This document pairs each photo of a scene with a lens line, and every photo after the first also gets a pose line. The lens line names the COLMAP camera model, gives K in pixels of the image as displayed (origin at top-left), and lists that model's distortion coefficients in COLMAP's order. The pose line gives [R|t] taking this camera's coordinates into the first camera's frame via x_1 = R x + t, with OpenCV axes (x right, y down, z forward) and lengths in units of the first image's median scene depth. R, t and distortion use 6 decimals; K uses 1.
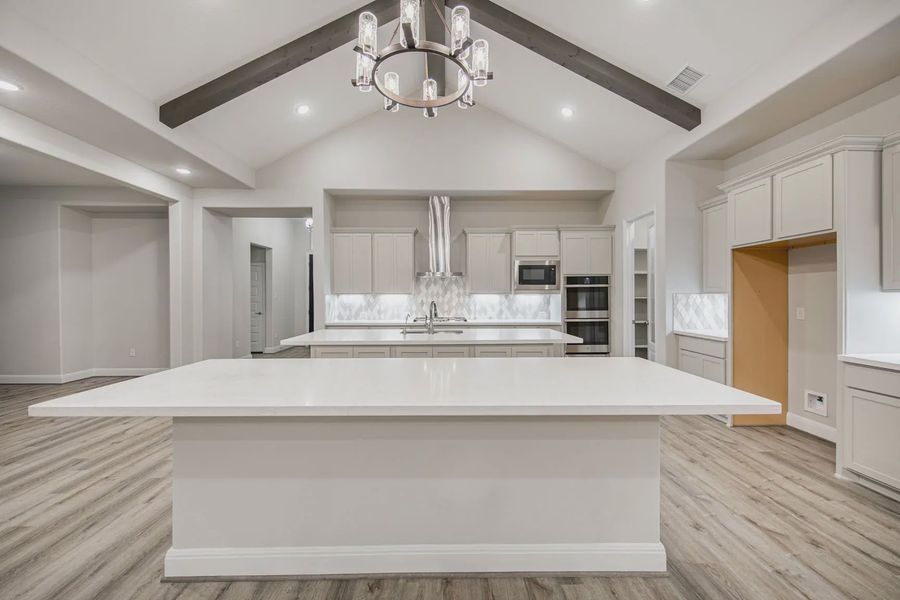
lens RADIAL K [[367.1, 0, 449.5], [0, 367.1, 298.3], [0, 0, 1]] dist [-0.001927, -0.000796]
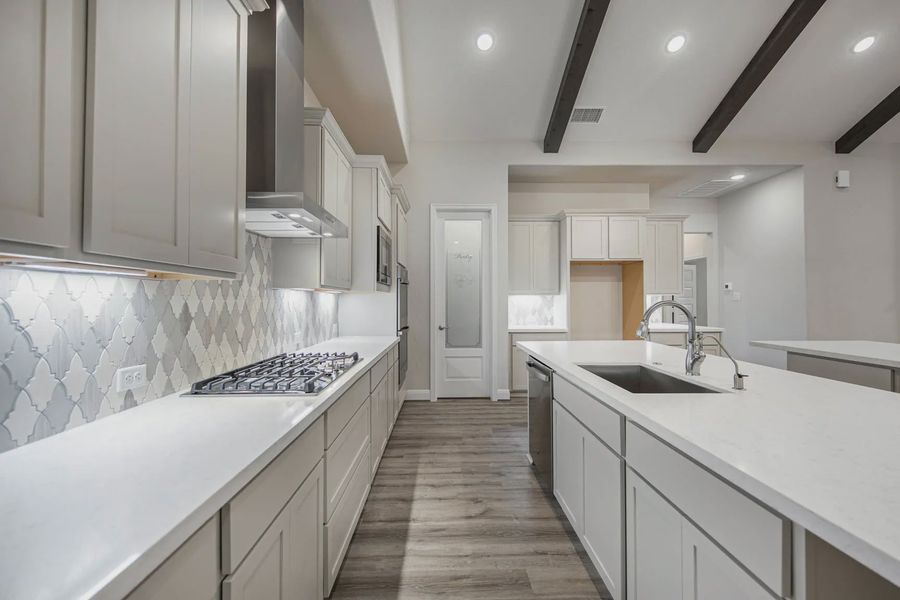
lens RADIAL K [[367.1, 0, 449.5], [0, 367.1, 298.3], [0, 0, 1]] dist [-0.001927, -0.000796]
pose [[-0.001844, 0.009340, 0.999955, -0.477264], [0.007358, 0.999929, -0.009326, 0.006340], [-0.999971, 0.007341, -0.001912, 1.278405]]
